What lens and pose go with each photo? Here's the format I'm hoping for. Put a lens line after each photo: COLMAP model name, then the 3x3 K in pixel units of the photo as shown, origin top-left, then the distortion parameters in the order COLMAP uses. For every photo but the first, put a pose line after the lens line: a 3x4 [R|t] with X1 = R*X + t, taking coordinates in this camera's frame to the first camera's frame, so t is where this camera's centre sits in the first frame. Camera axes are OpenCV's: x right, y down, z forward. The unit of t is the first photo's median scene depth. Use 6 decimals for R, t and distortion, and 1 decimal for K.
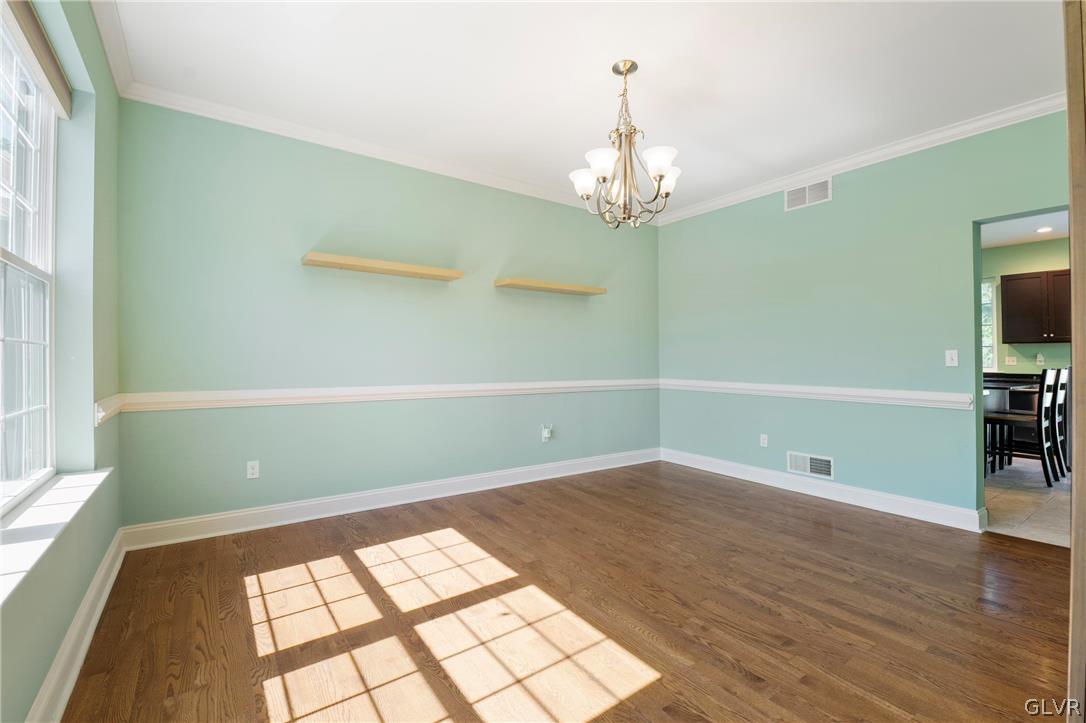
lens RADIAL K [[477.2, 0, 541.9], [0, 477.2, 362.9], [0, 0, 1]] dist [0.029699, -0.022326]
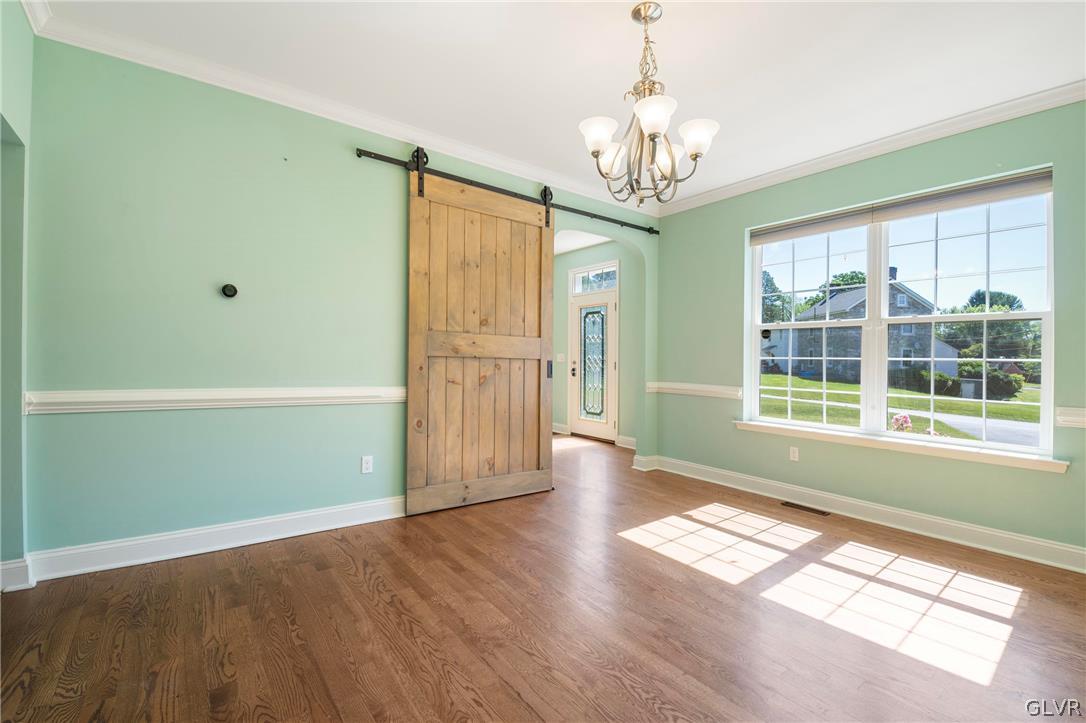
lens RADIAL K [[477.2, 0, 541.9], [0, 477.2, 362.9], [0, 0, 1]] dist [0.029699, -0.022326]
pose [[-0.999192, -0.028717, -0.028122, 0.431767], [-0.028953, 0.999549, 0.007988, -0.003839], [0.027880, 0.008796, -0.999573, 2.005563]]
